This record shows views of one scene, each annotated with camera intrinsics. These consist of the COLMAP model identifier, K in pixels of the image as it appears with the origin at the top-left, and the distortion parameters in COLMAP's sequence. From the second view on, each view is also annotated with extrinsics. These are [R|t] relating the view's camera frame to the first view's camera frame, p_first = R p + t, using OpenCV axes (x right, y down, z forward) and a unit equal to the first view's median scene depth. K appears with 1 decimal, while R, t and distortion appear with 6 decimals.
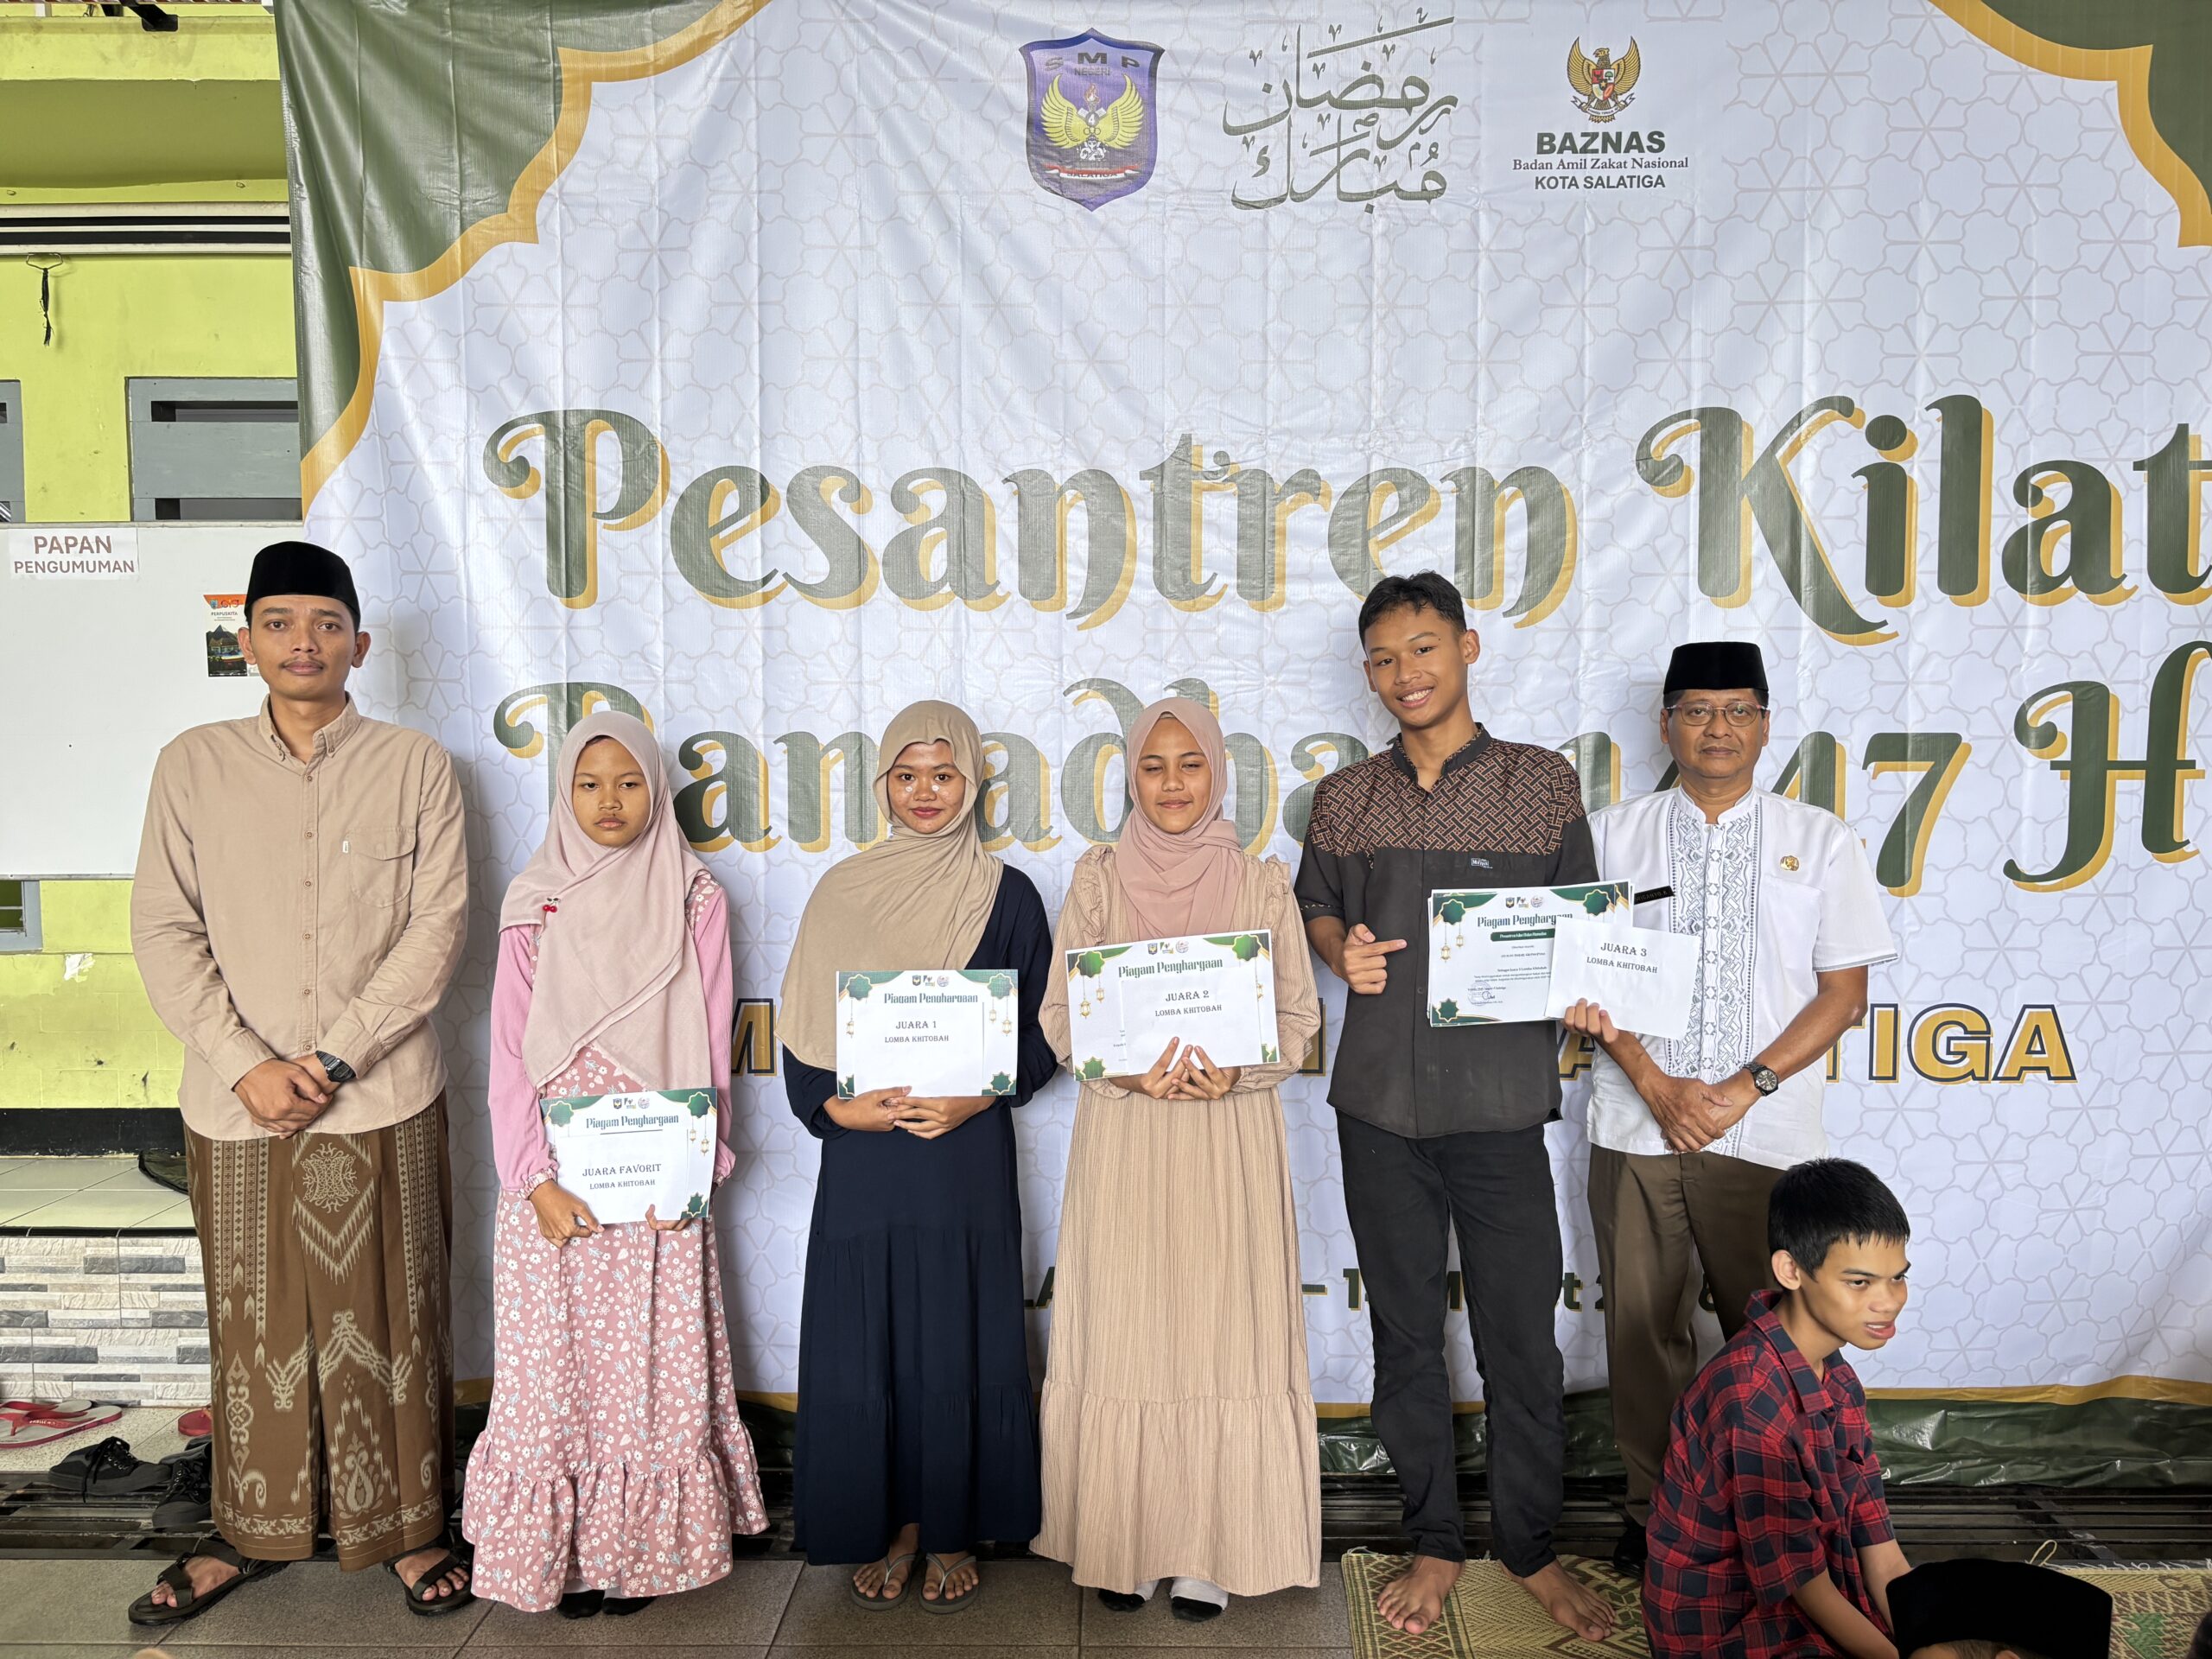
lens RADIAL K [[1654.2, 0, 1132.0], [0, 1654.2, 800.3], [0, 0, 1]] dist [0.053371, -0.049815]
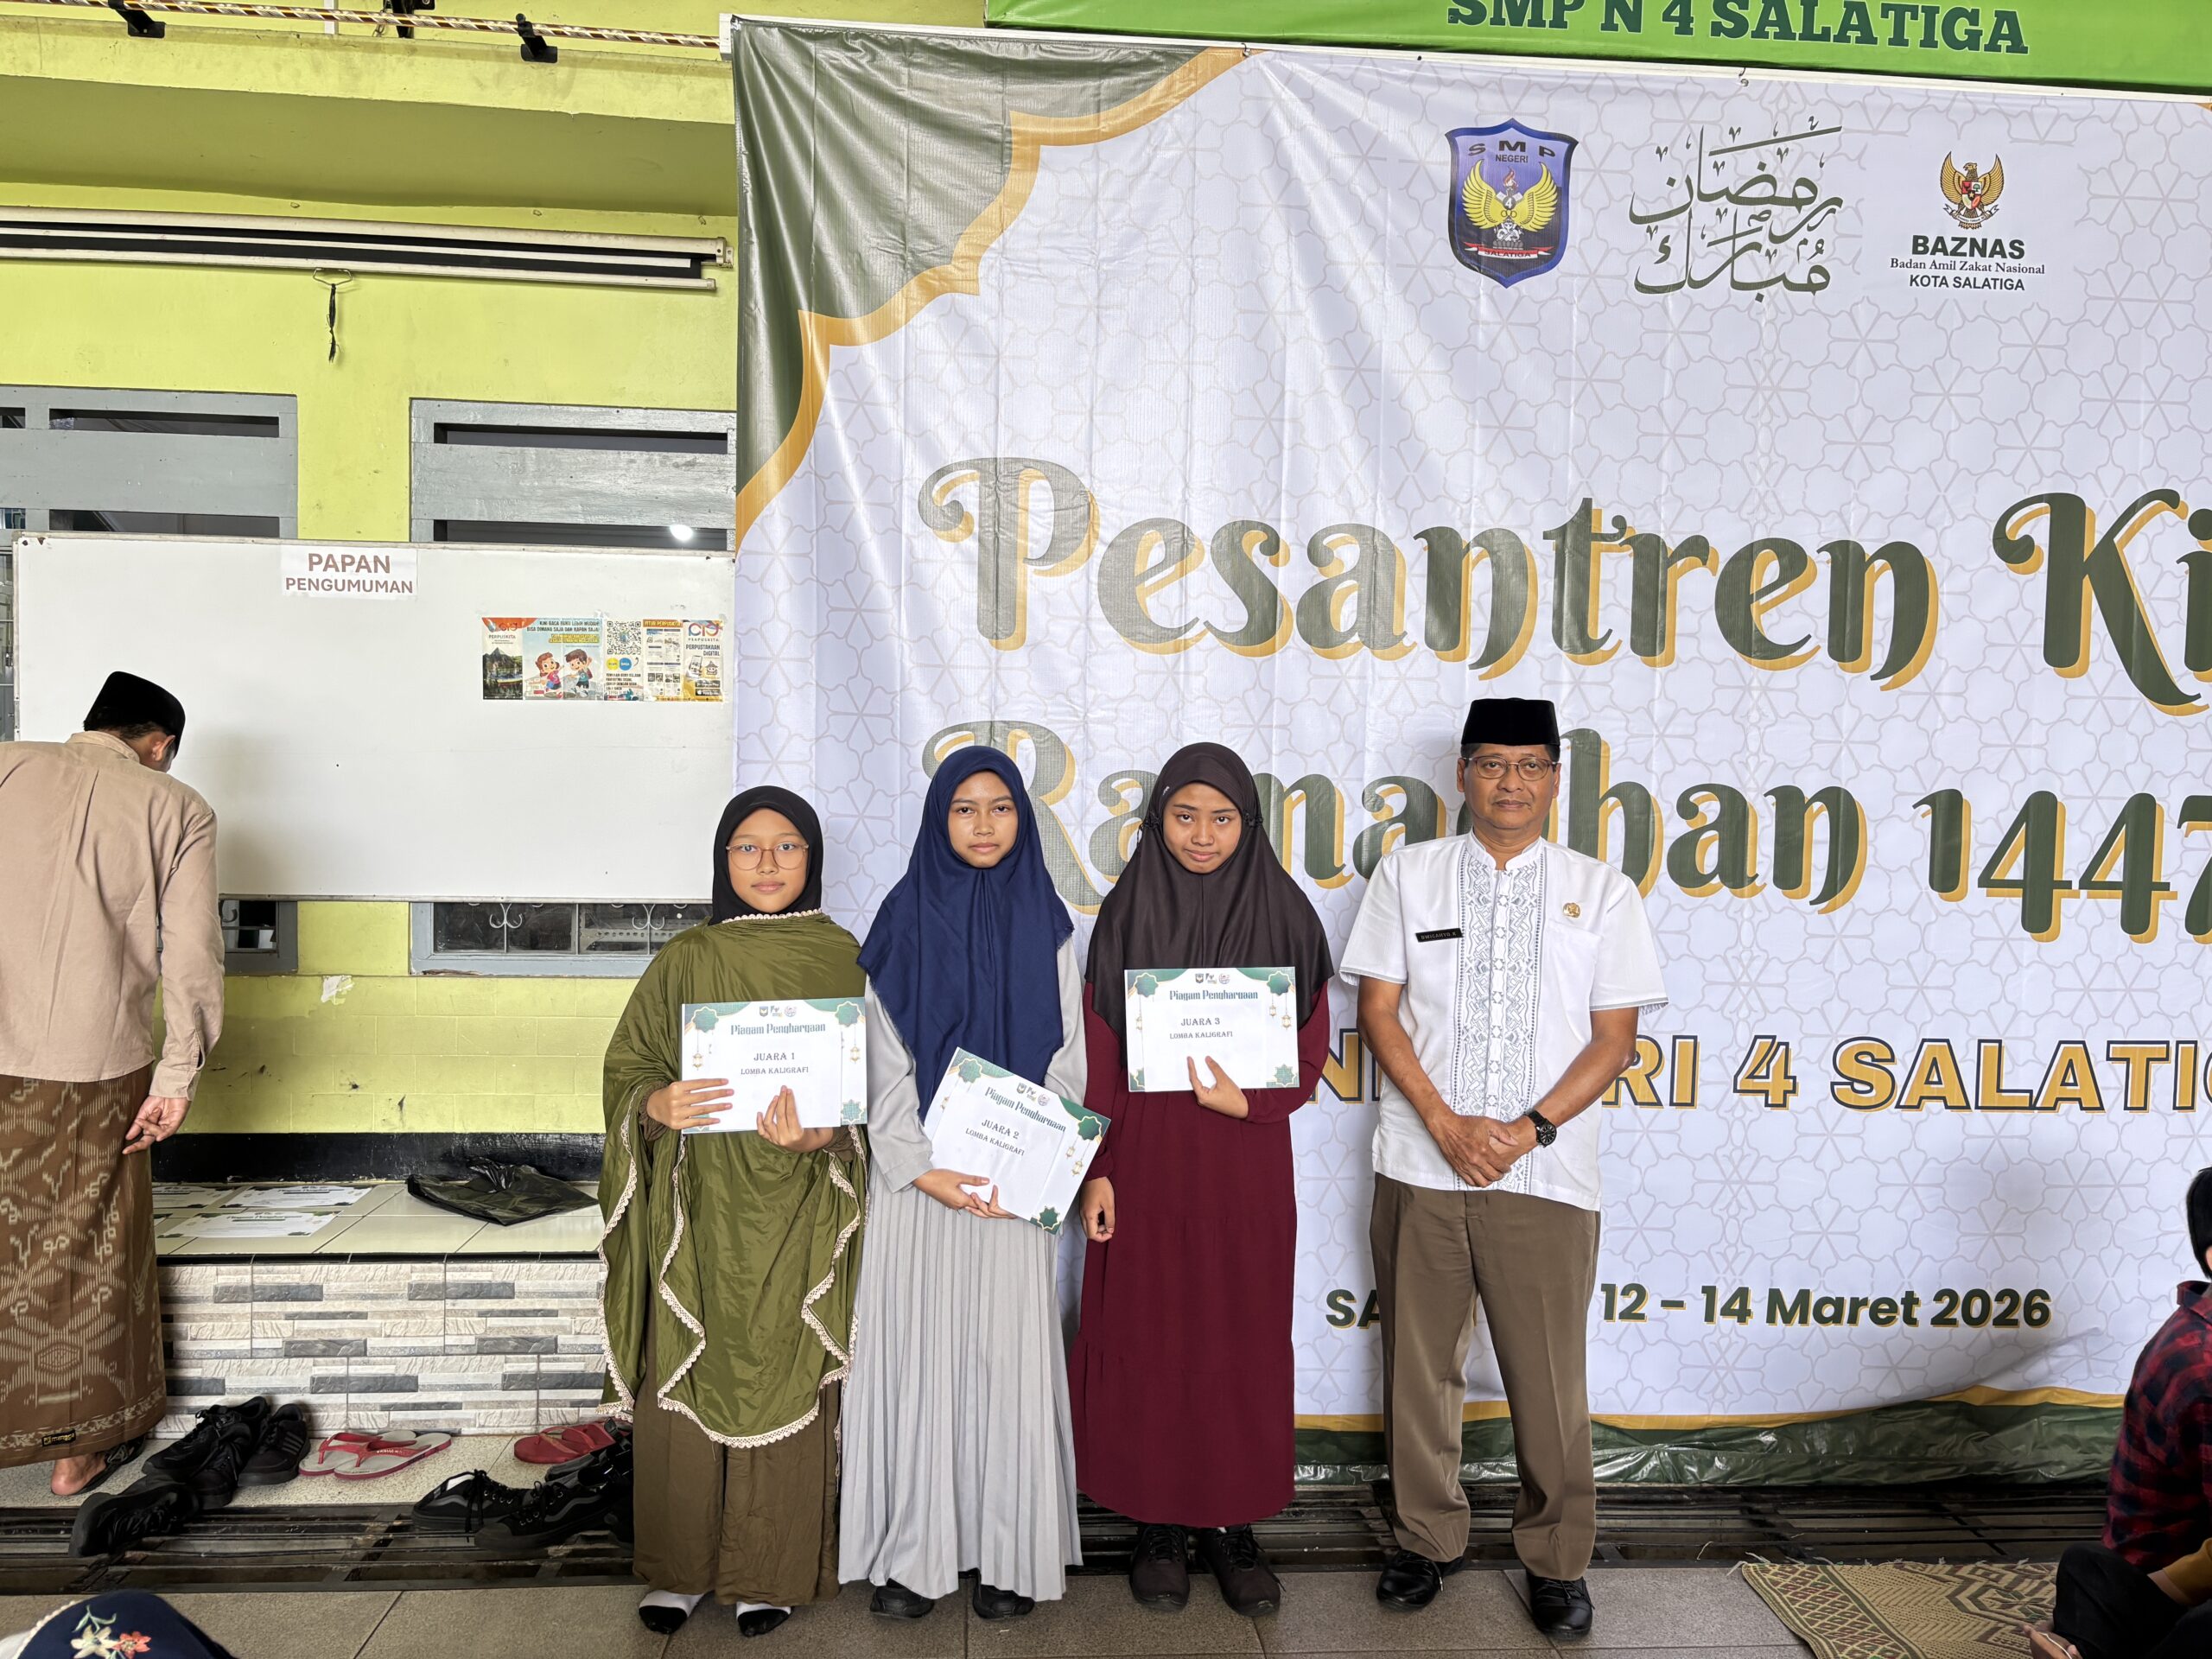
lens RADIAL K [[1654.2, 0, 1091.8], [0, 1654.2, 807.5], [0, 0, 1]] dist [0.053371, -0.049815]
pose [[0.995530, 0.020169, 0.092269, -0.375839], [-0.018802, 0.999701, -0.015662, -0.001167], [-0.092558, 0.013857, 0.995611, -0.028313]]
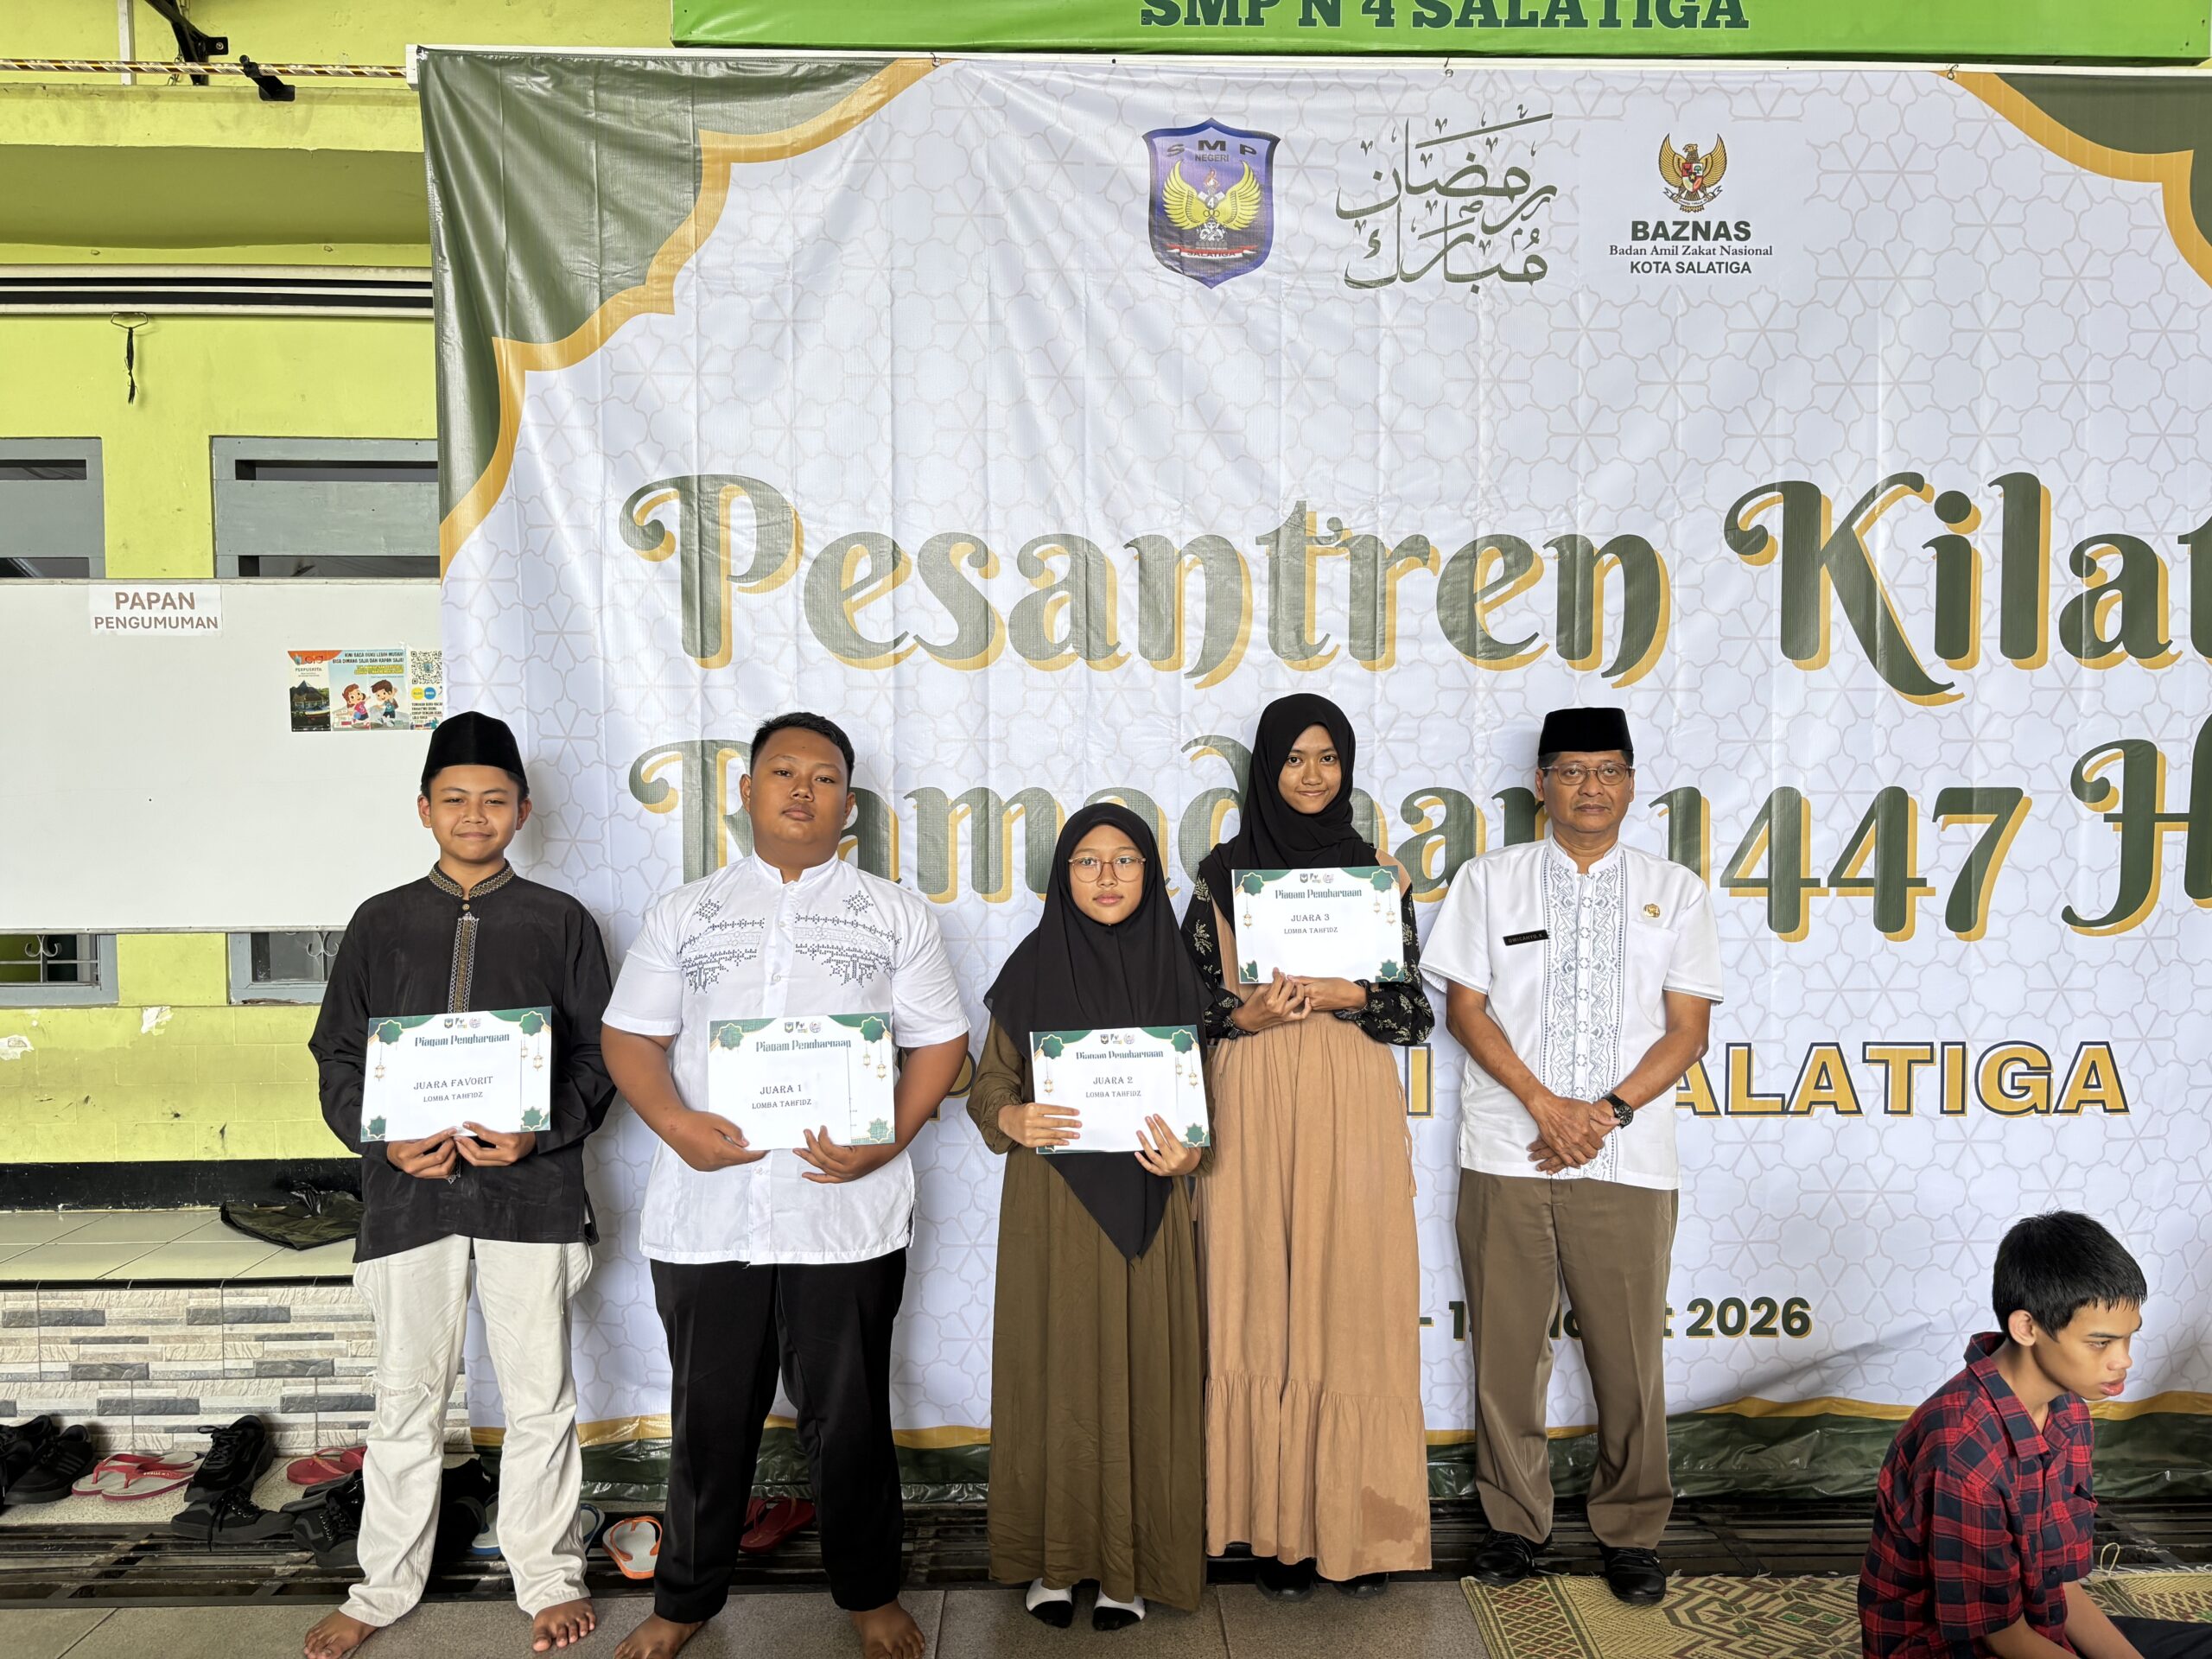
lens RADIAL K [[1654.2, 0, 1123.1], [0, 1654.2, 825.6], [0, 0, 1]] dist [0.053371, -0.049815]
pose [[0.999080, -0.002449, 0.042825, -0.124341], [0.003004, 0.999912, -0.012884, -0.003530], [-0.042790, 0.013000, 0.999000, -0.039121]]
